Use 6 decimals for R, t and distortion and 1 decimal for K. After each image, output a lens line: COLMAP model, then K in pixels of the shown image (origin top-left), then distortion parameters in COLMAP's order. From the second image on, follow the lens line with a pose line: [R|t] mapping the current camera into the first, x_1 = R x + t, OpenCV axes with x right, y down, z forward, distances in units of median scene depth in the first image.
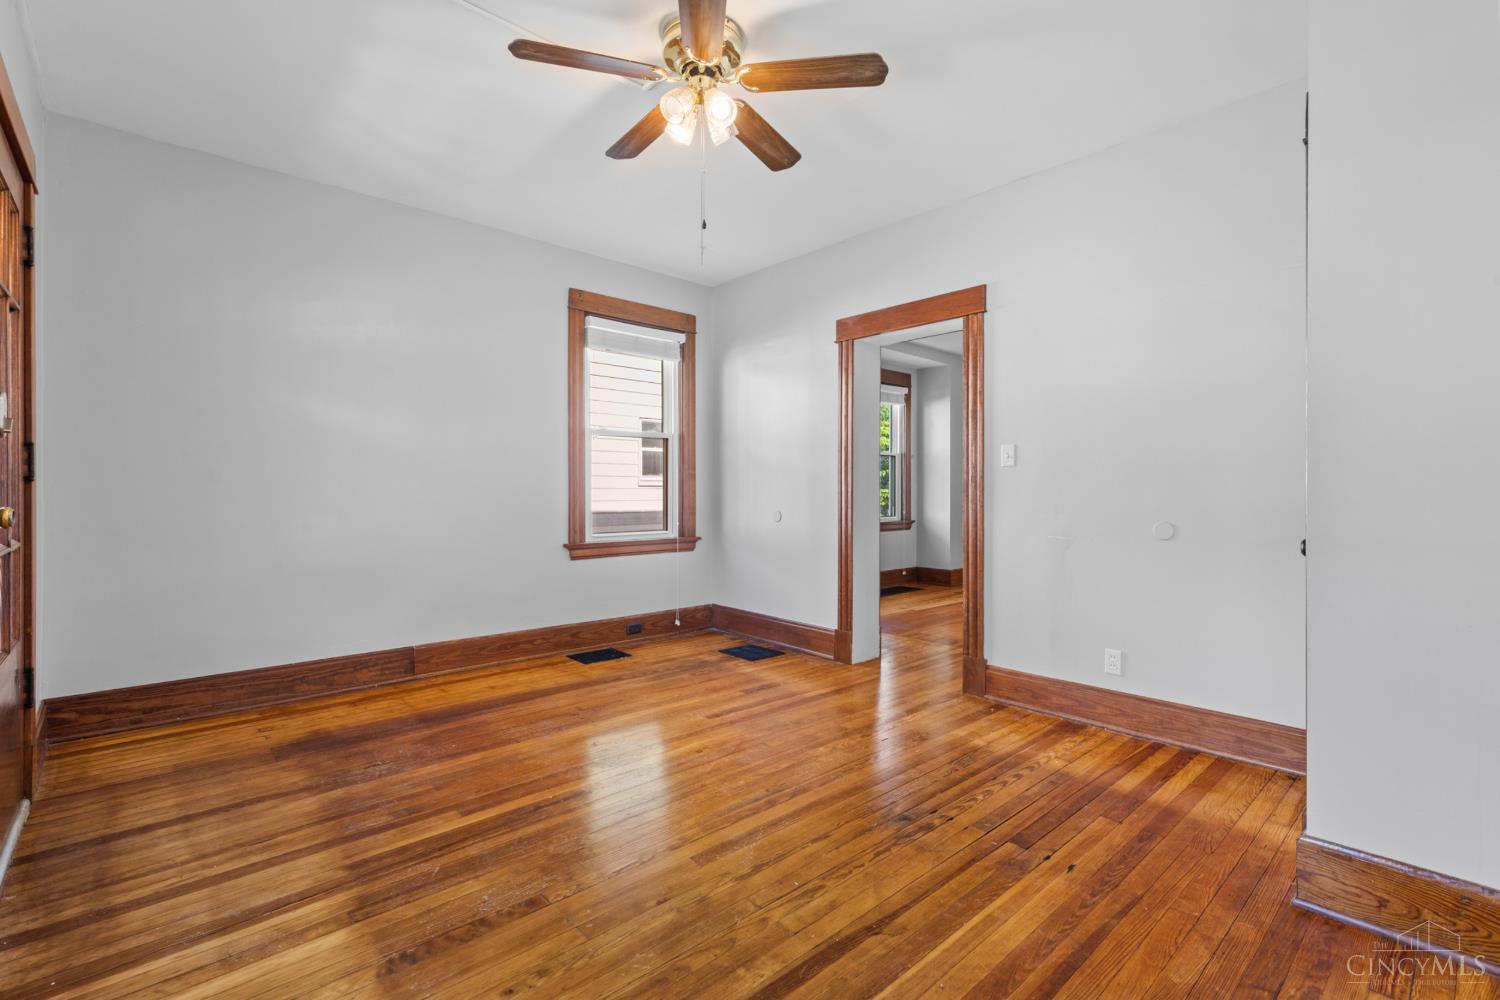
lens RADIAL K [[674.1, 0, 739.5], [0, 674.1, 491.5], [0, 0, 1]] dist [0.003329, 0.000155]
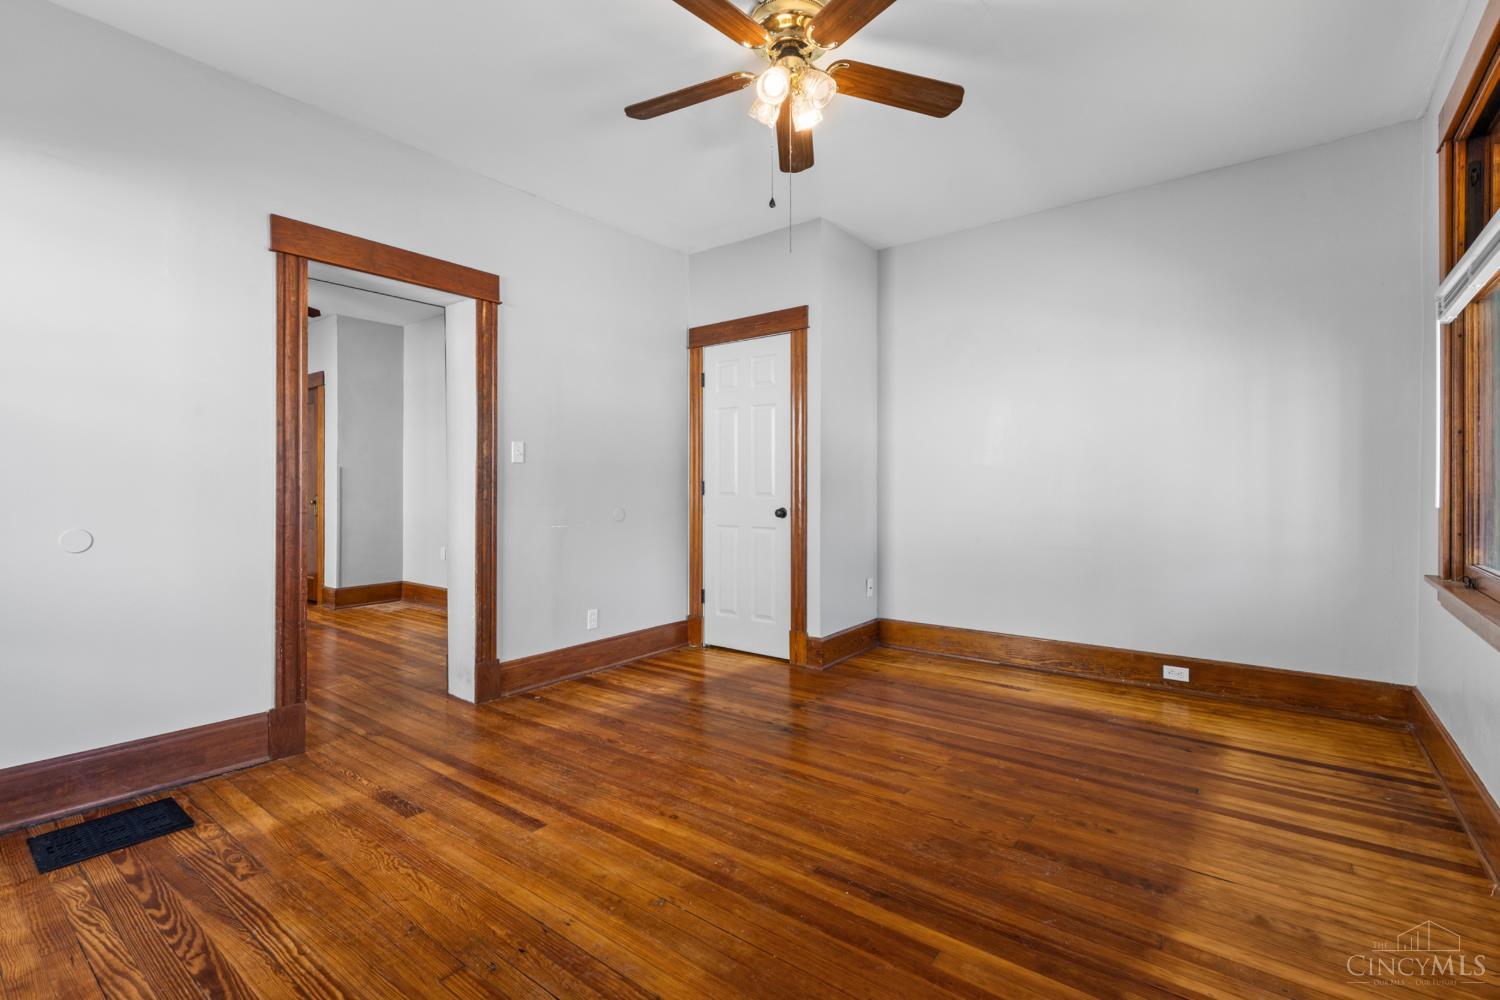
lens RADIAL K [[674.1, 0, 737.3], [0, 674.1, 493.1], [0, 0, 1]] dist [0.003329, 0.000155]
pose [[-0.172061, -0.011736, 0.985016, -1.028340], [0.002226, 0.999922, 0.012302, -0.005325], [-0.985084, 0.004309, -0.172022, 1.285934]]
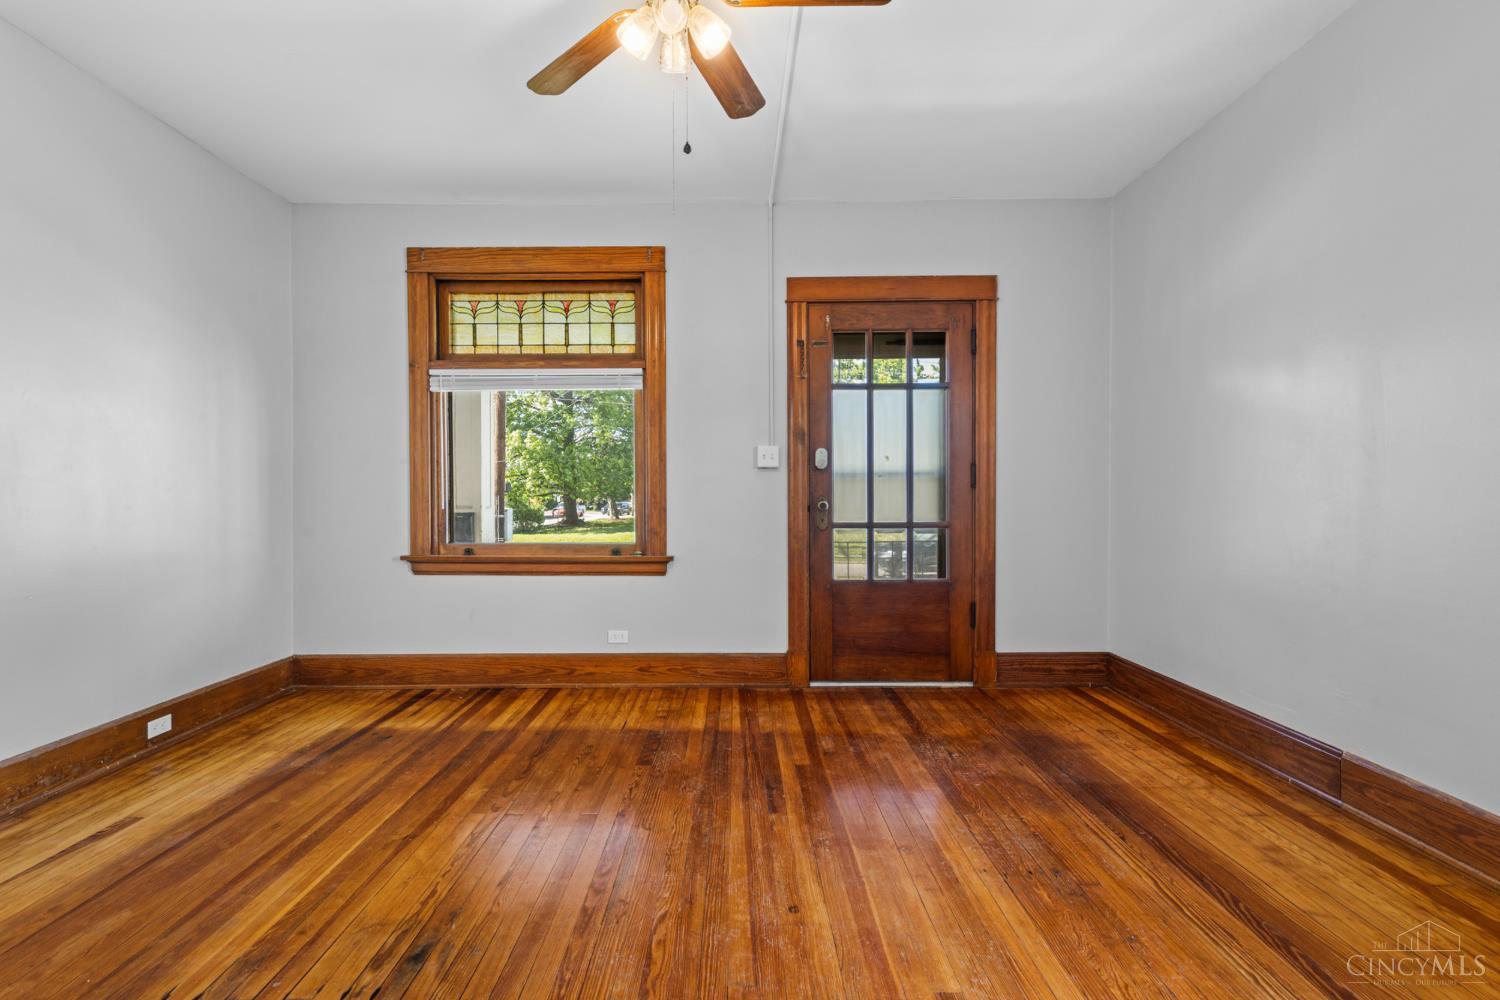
lens RADIAL K [[674.1, 0, 745.1], [0, 674.1, 493.4], [0, 0, 1]] dist [0.003329, 0.000155]
pose [[-0.661773, -0.001936, -0.749702, 0.531345], [0.000821, 0.999994, -0.003307, 0.003030], [0.749704, -0.002803, -0.661767, 1.672621]]
